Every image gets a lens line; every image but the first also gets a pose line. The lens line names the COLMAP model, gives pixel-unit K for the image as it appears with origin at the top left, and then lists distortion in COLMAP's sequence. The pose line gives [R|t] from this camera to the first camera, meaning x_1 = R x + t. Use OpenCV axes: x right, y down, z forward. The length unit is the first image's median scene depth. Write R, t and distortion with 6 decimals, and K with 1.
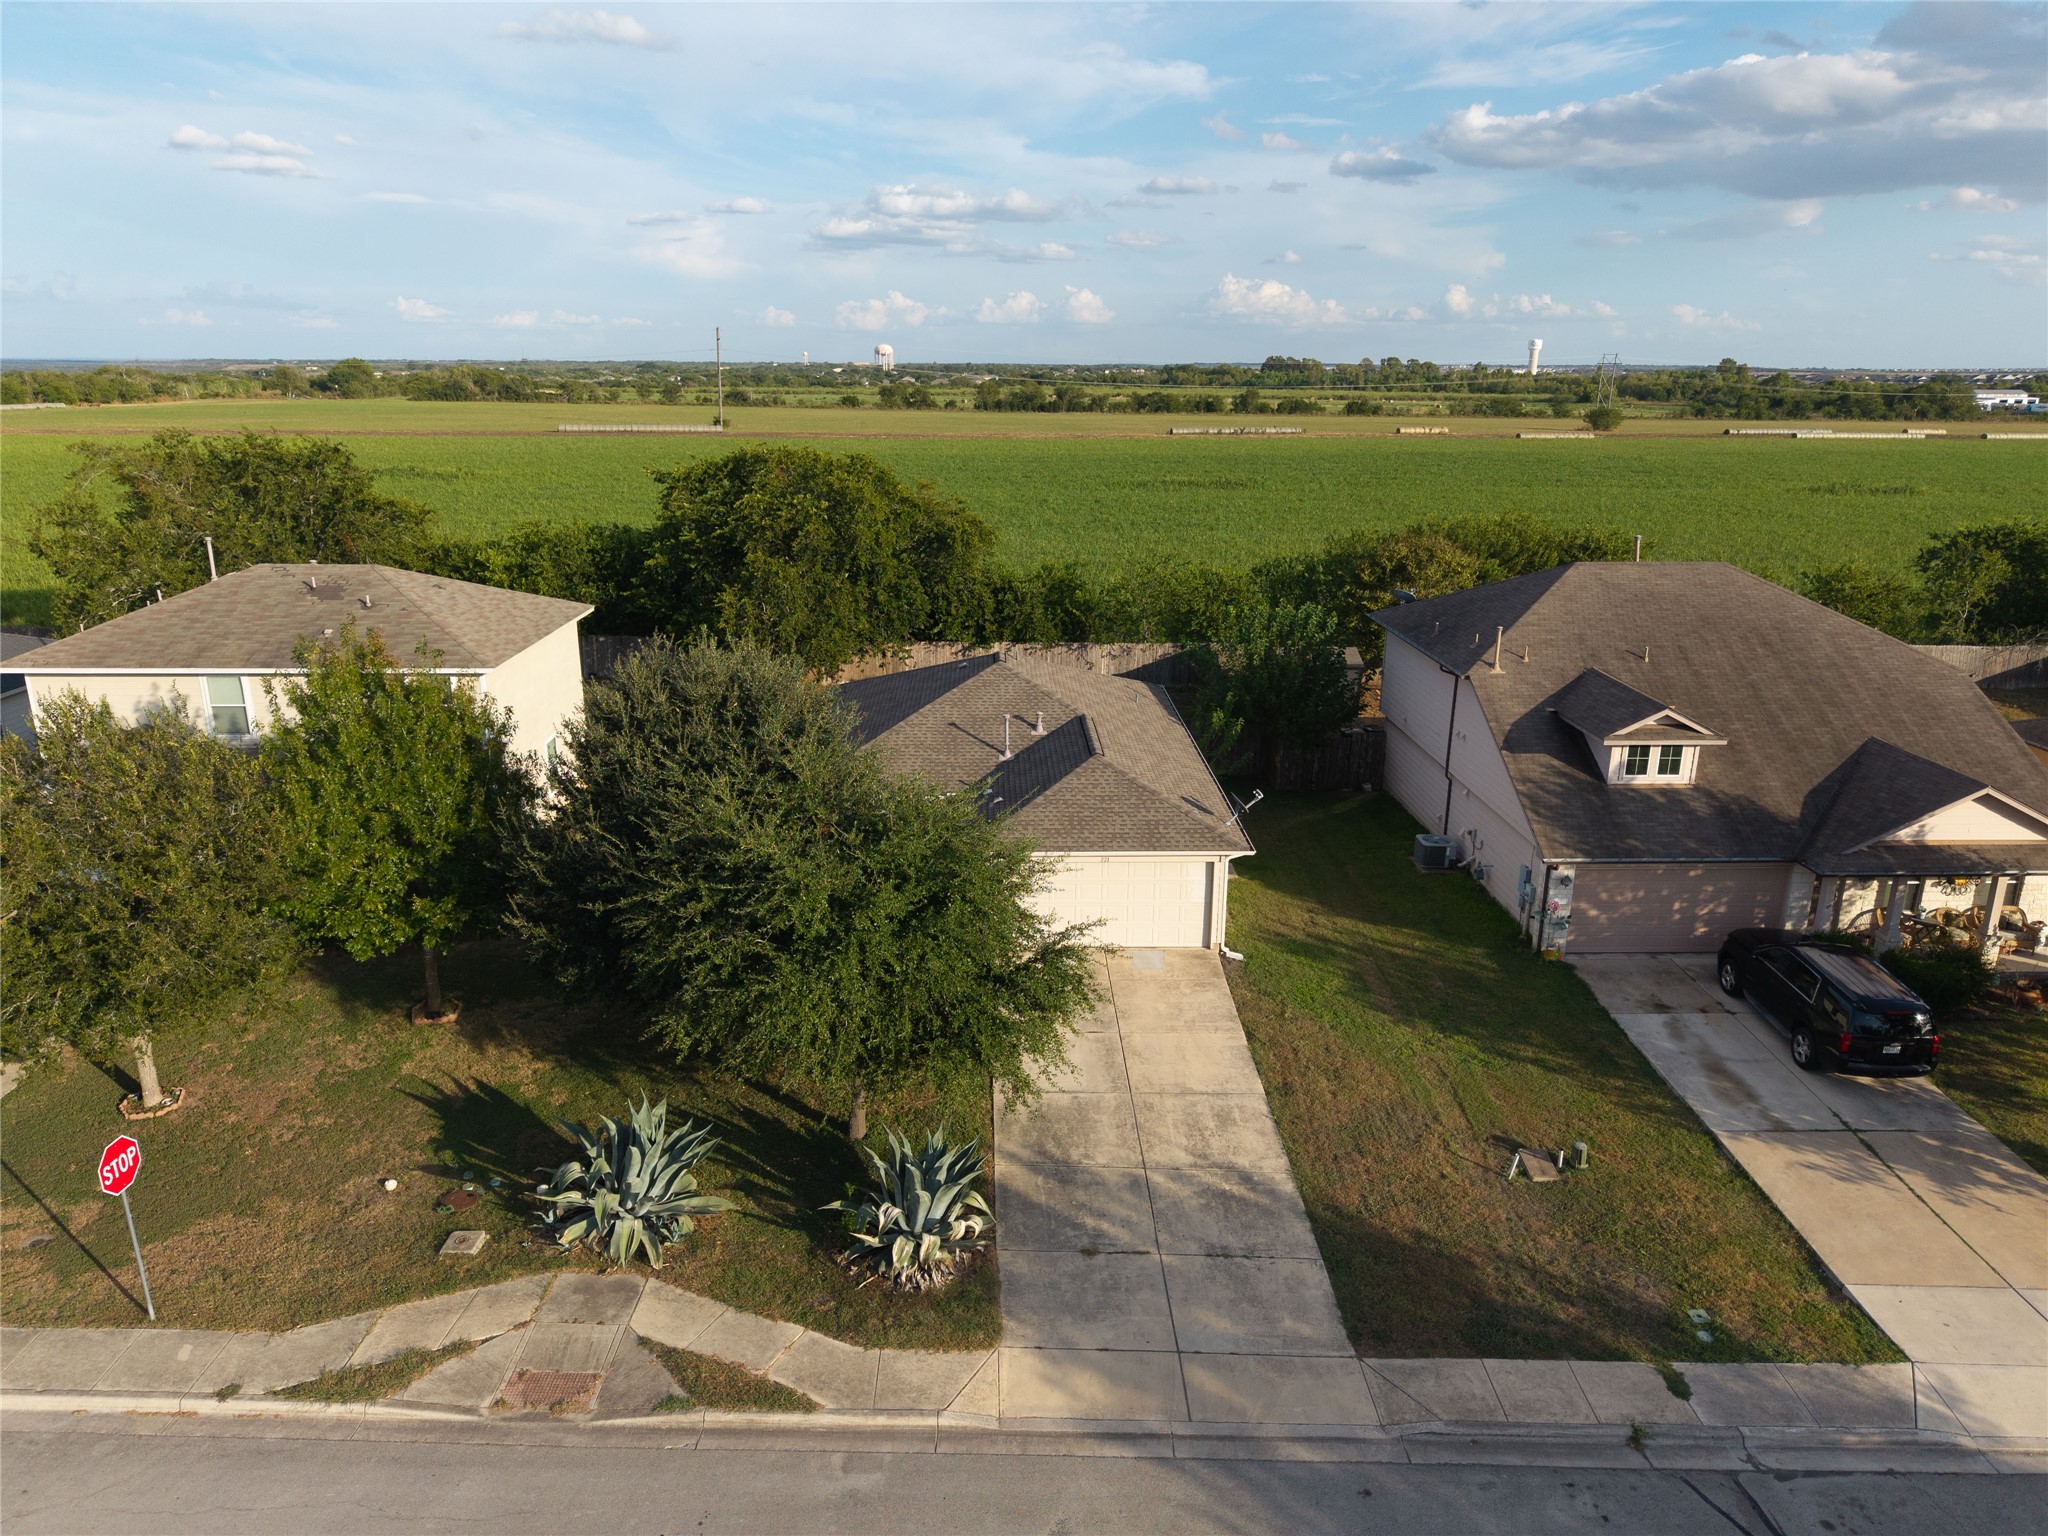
lens RADIAL K [[1365.3, 0, 1019.6], [0, 1365.3, 772.7], [0, 0, 1]] dist [0.023876, -0.023408]
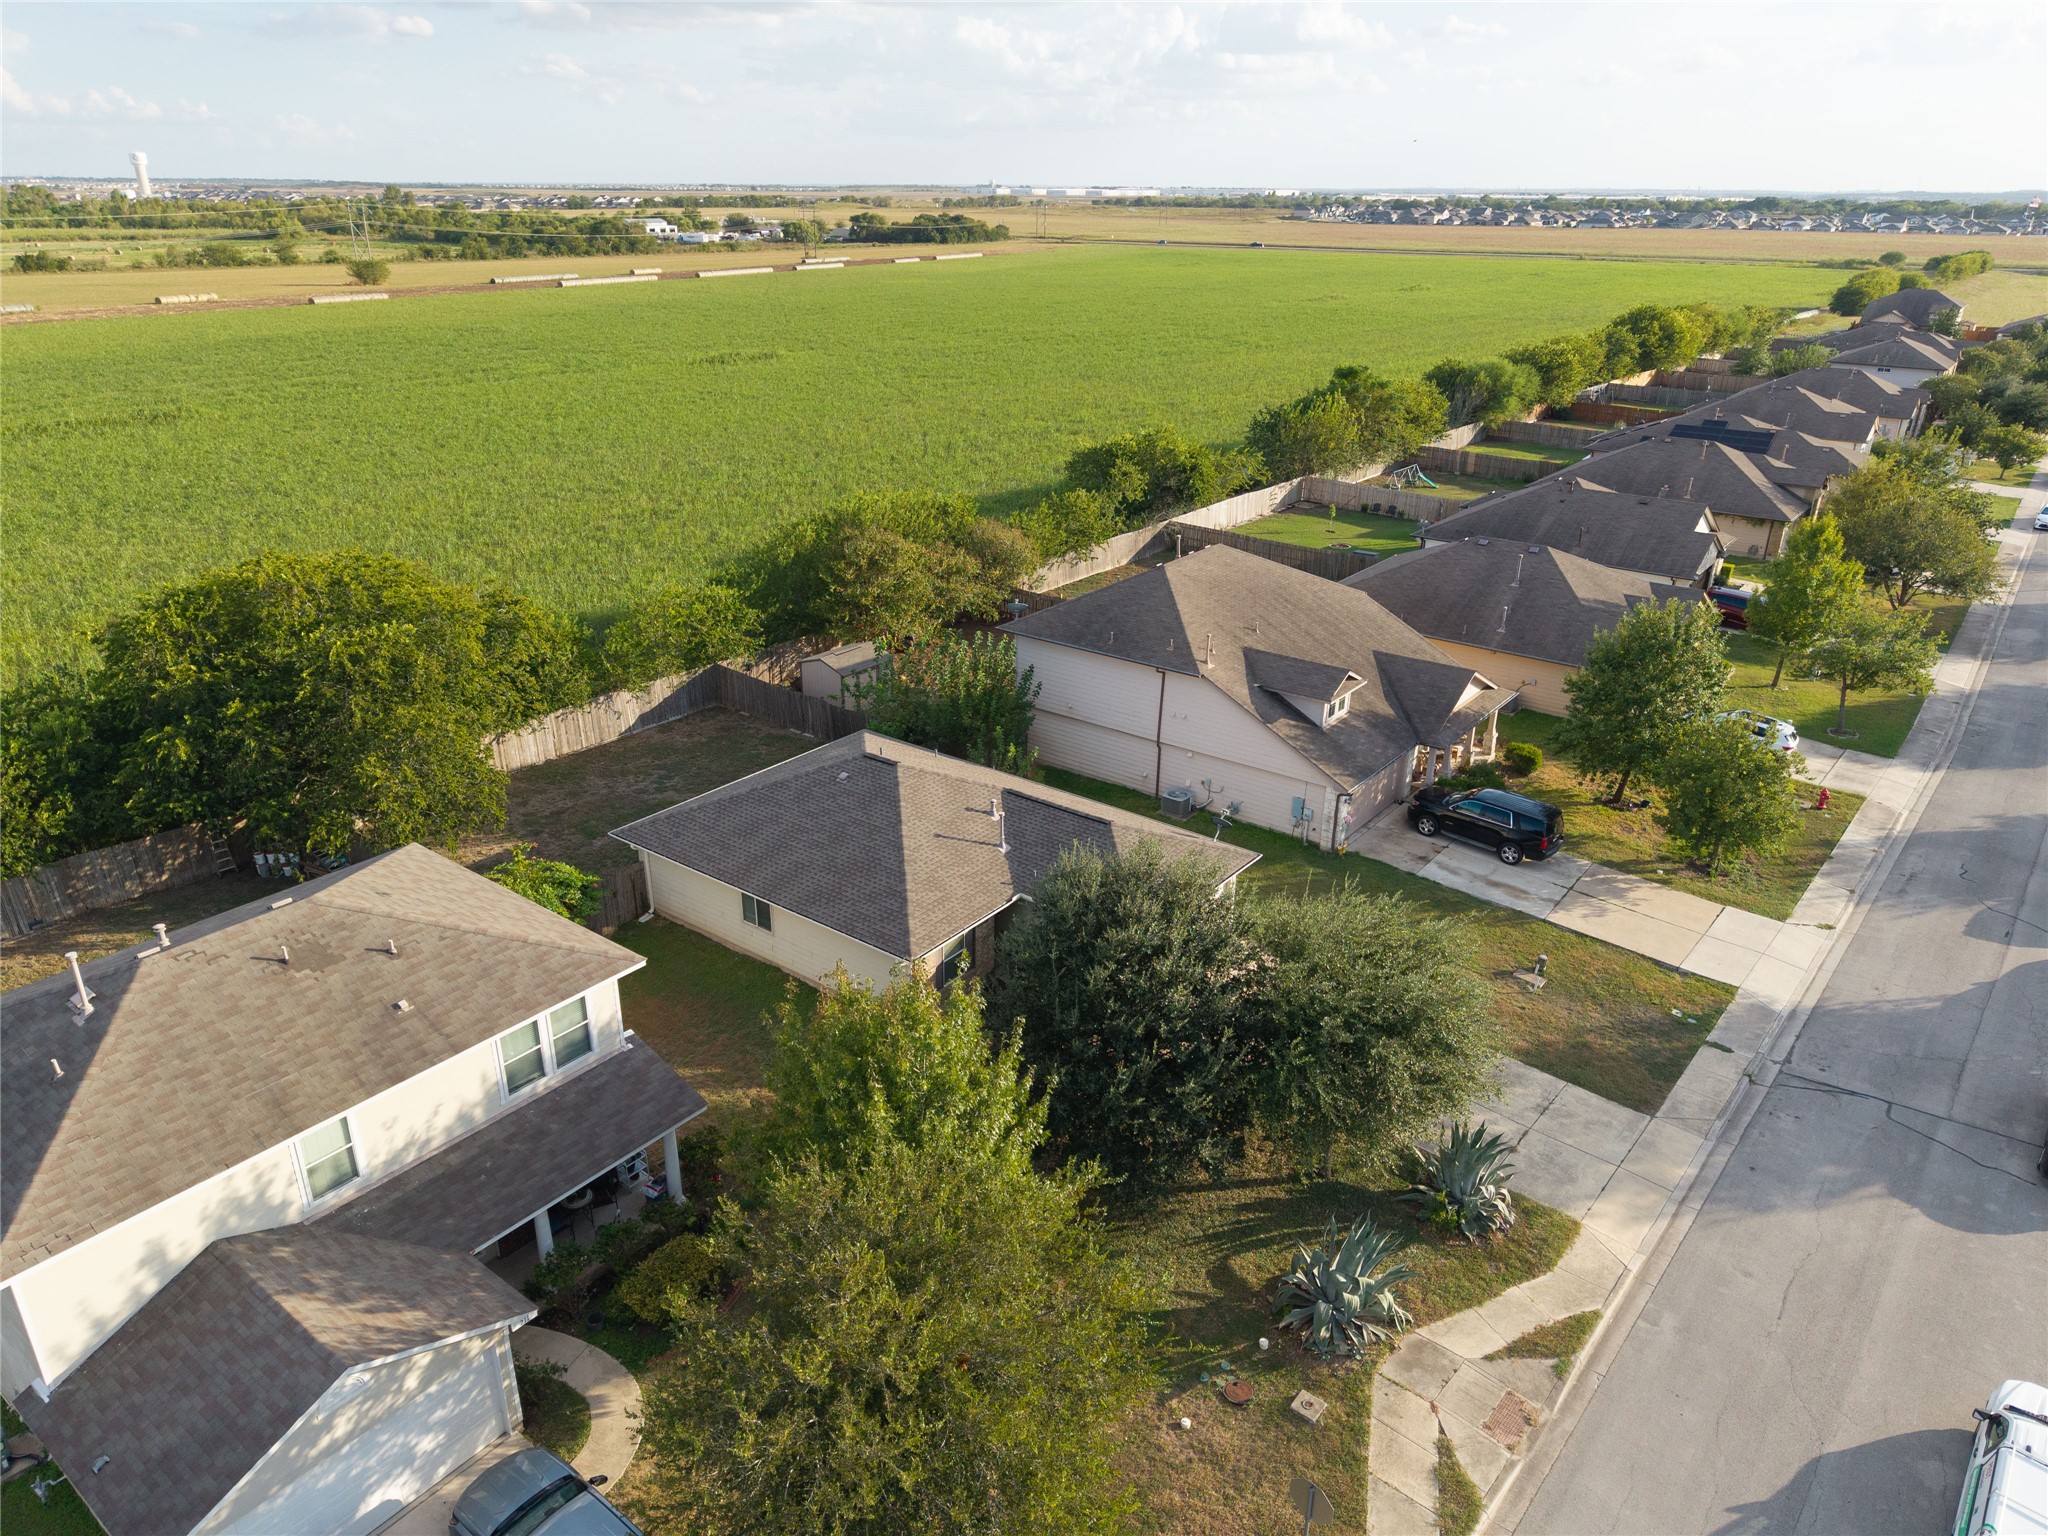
lens RADIAL K [[1365.3, 0, 1019.6], [0, 1365.3, 772.7], [0, 0, 1]] dist [0.023876, -0.023408]
pose [[0.632791, -0.305969, 0.711307, -0.854754], [0.218916, 0.951834, 0.214680, -0.338593], [-0.742732, 0.019869, 0.669294, 0.259393]]
